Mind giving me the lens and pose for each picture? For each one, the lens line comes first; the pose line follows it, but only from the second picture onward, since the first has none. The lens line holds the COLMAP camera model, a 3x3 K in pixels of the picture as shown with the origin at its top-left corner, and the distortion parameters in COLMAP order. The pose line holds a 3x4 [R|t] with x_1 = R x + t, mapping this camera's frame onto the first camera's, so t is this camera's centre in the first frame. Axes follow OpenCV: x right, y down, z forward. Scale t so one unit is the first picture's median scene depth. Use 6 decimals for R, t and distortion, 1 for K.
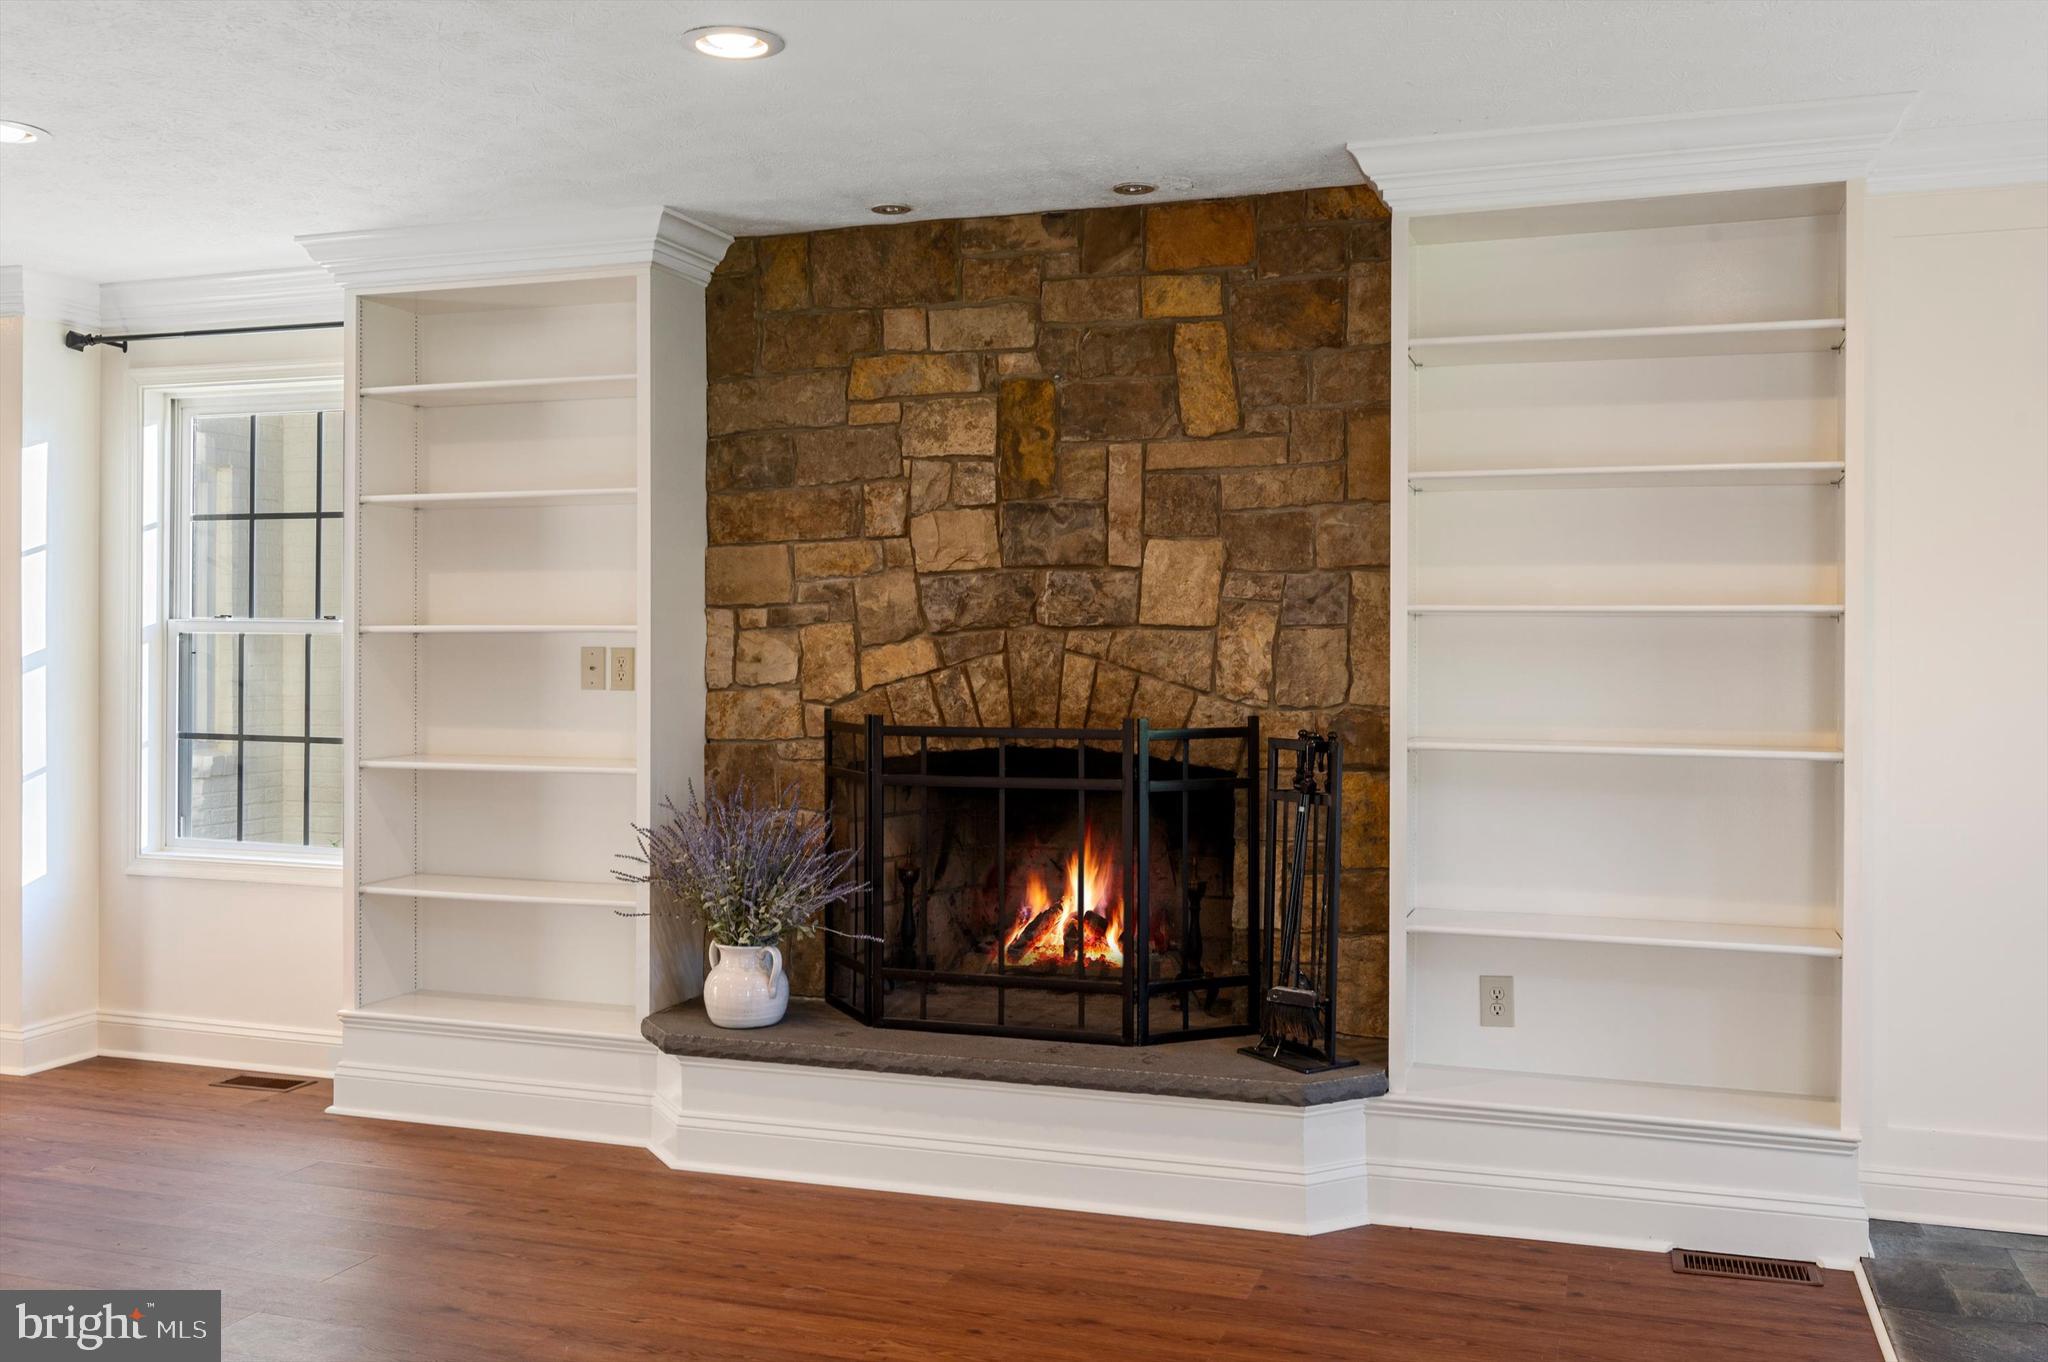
lens RADIAL K [[1752.2, 0, 1026.6], [0, 1752.2, 668.8], [0, 0, 1]] dist [-0.023717, -0.002760]
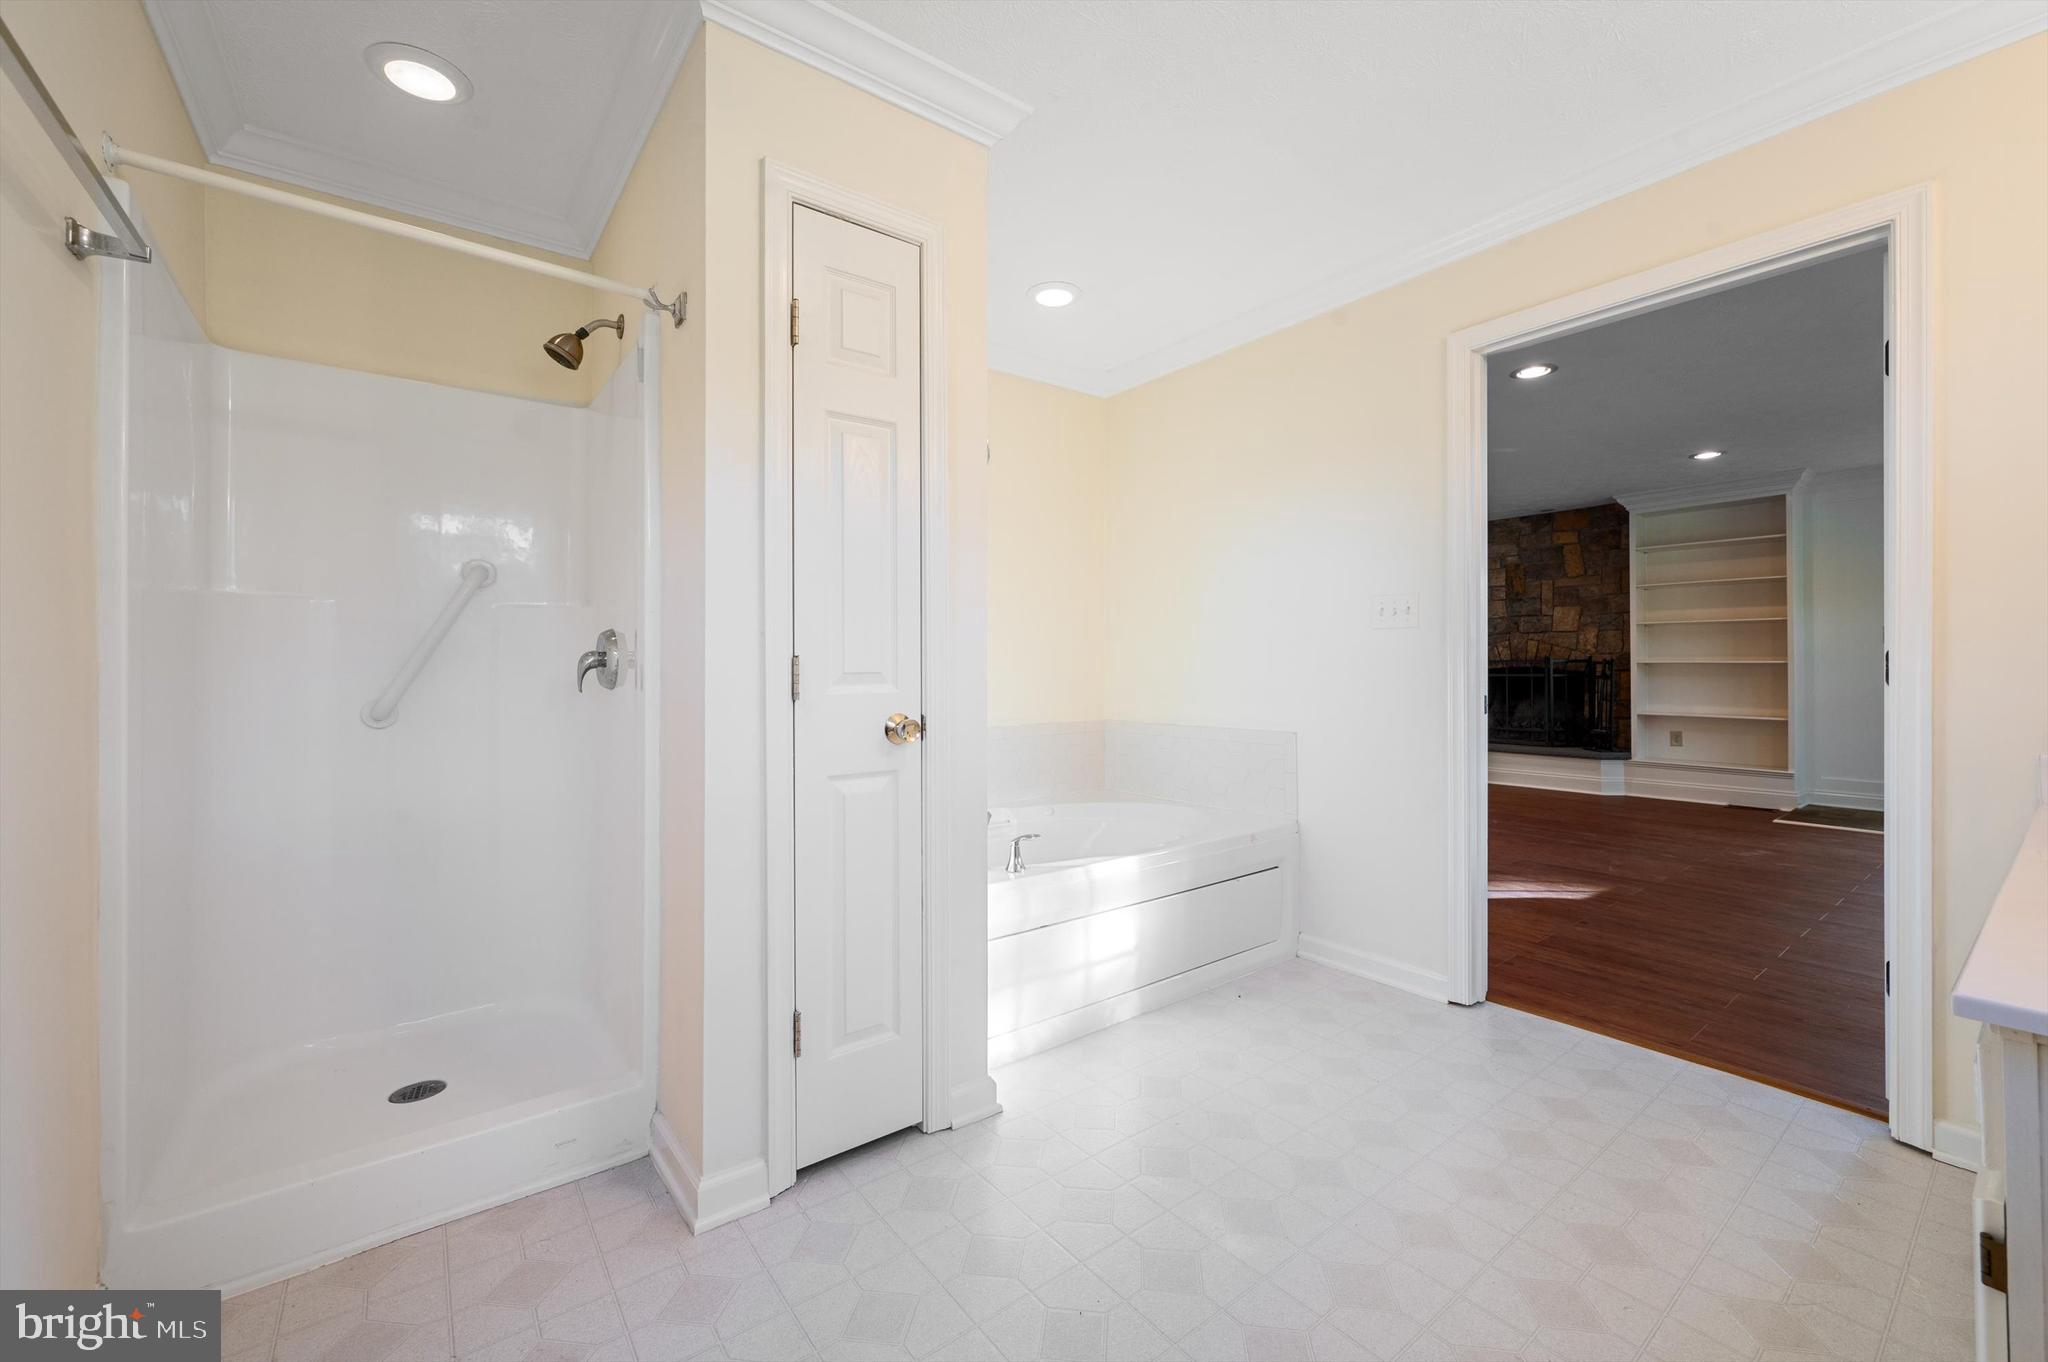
lens RADIAL K [[800.6, 0, 1024.2], [0, 800.6, 659.7], [0, 0, 1]] dist [-0.002090, -0.000153]
pose [[0.820449, -0.010643, -0.571621, 0.111643], [0.003677, 0.999904, -0.013339, 0.049865], [0.571708, 0.008842, 0.820410, -0.930372]]
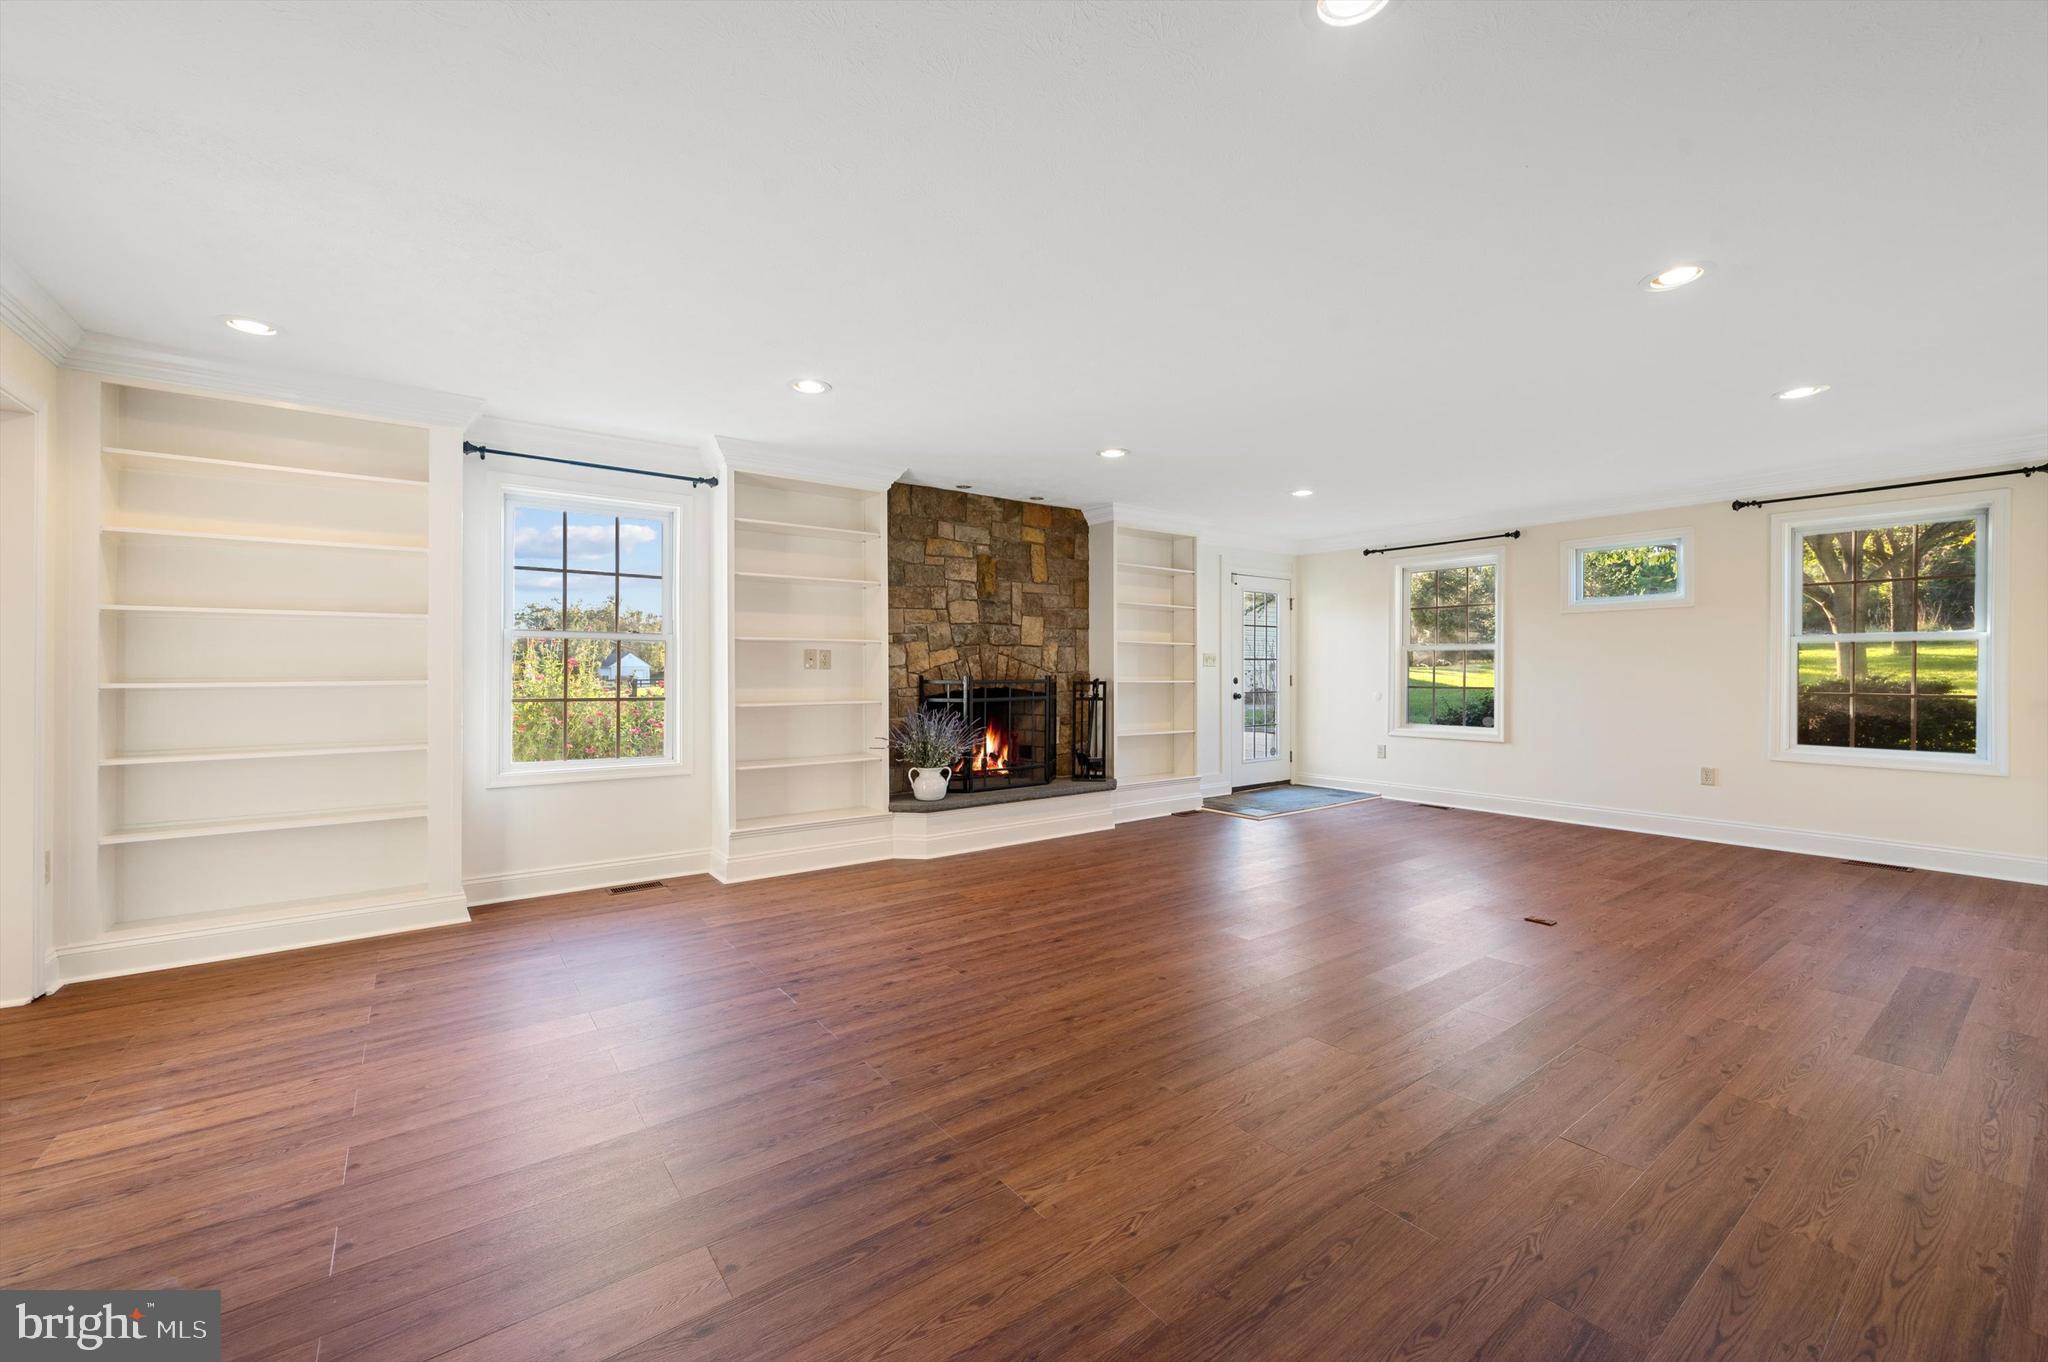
lens RADIAL K [[800.6, 0, 1024.6], [0, 800.6, 675.8], [0, 0, 1]] dist [-0.002090, -0.000153]
pose [[0.580325, -0.009228, 0.814333, -1.021694], [0.008667, 0.999949, 0.005155, 0.019935], [-0.814339, 0.004066, 0.580375, 0.217723]]
